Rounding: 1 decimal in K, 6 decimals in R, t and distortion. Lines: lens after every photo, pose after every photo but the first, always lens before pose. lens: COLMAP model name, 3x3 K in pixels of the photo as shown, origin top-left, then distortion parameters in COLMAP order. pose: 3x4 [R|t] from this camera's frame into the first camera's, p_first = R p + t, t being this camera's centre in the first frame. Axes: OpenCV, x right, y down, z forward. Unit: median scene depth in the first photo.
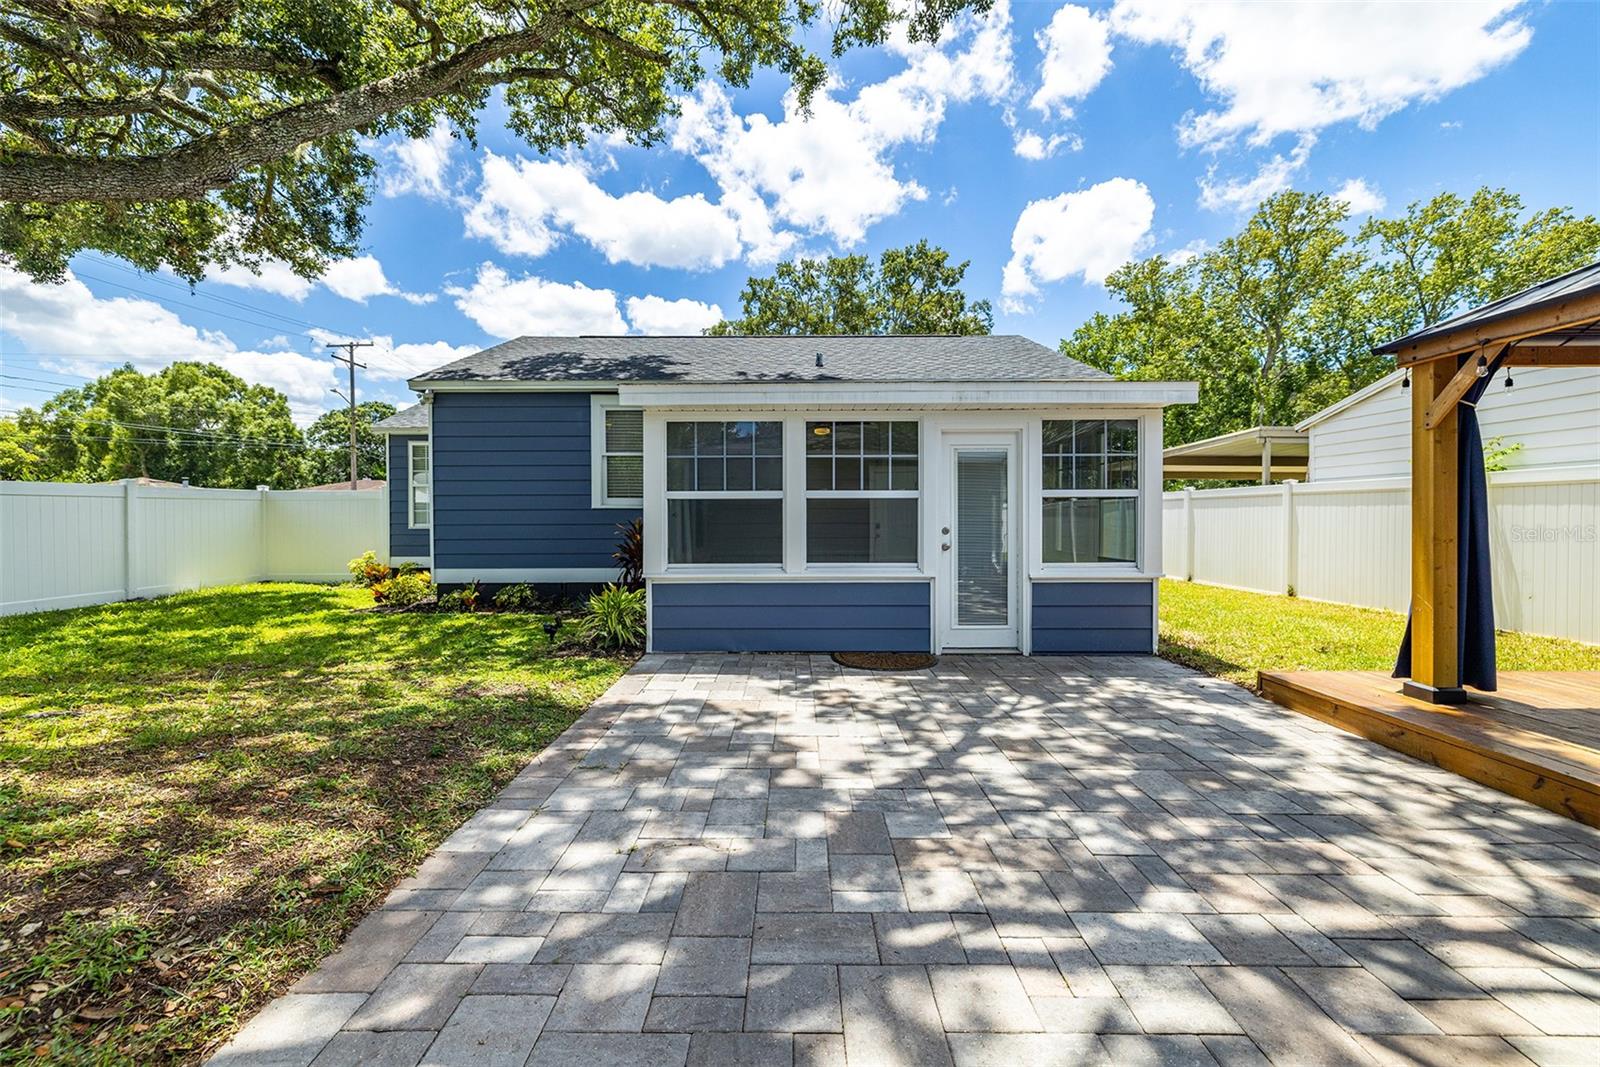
lens RADIAL K [[672.1, 0, 795.1], [0, 672.1, 520.9], [0, 0, 1]] dist [-0.001394, 0.000165]
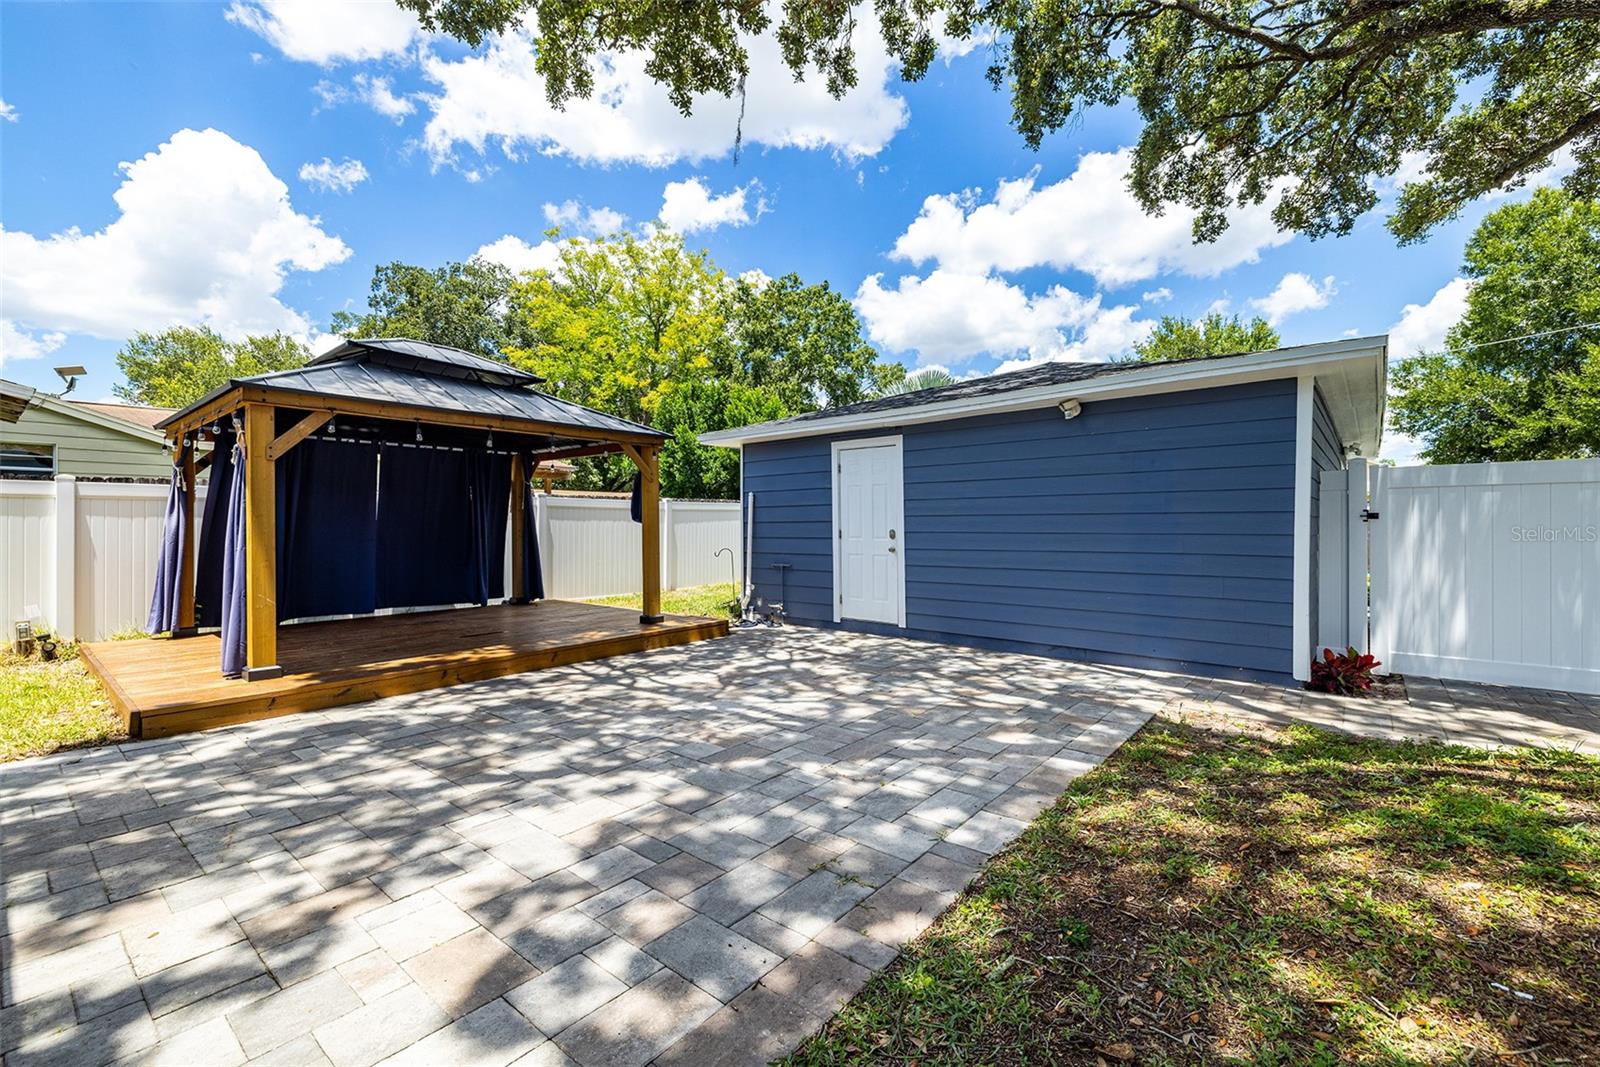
lens RADIAL K [[672.1, 0, 795.1], [0, 672.1, 520.9], [0, 0, 1]] dist [-0.001394, 0.000165]
pose [[-0.760129, 0.000605, 0.649772, -0.716860], [0.003372, 0.999990, 0.003013, -0.025973], [-0.649763, 0.004481, -0.760124, 1.531885]]
